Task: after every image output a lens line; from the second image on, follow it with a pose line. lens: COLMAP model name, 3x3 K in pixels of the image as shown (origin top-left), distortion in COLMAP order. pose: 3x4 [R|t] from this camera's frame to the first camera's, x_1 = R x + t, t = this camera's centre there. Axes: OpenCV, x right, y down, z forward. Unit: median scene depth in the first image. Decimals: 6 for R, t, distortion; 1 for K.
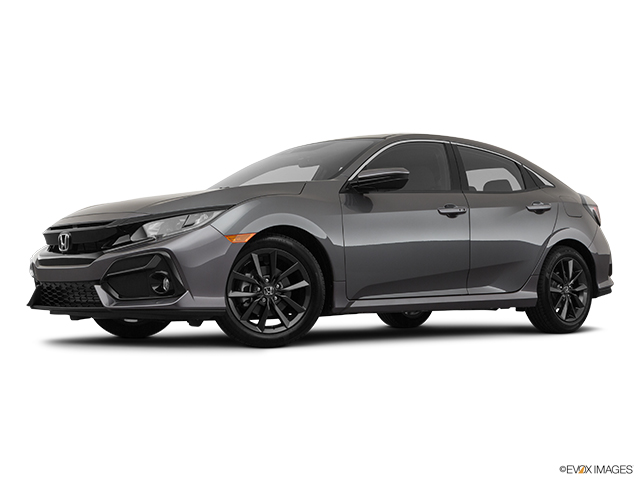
lens RADIAL K [[915.4, 0, 321.7], [0, 915.4, 242.2], [0, 0, 1]] dist [0.007083, 0.000000]
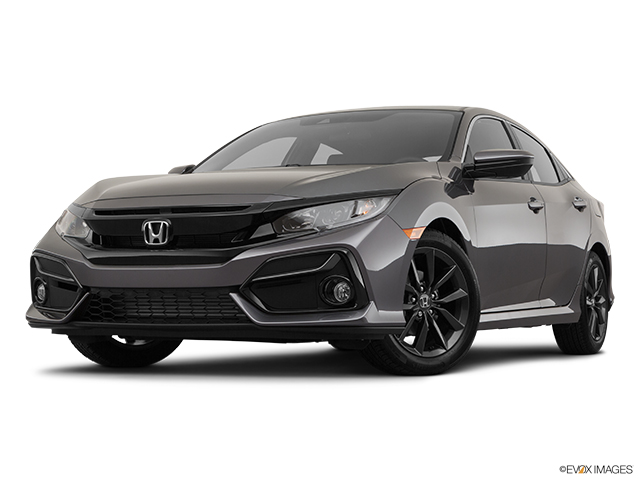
lens RADIAL K [[1226.9, 0, 317.2], [0, 1226.9, 238.7], [0, 0, 1]] dist [-0.054679, 0.000000]
pose [[0.927383, 0.022074, 0.373461, -0.526131], [-0.020566, 0.999756, -0.008023, 0.009852], [-0.373547, -0.000240, 0.927611, 0.070152]]
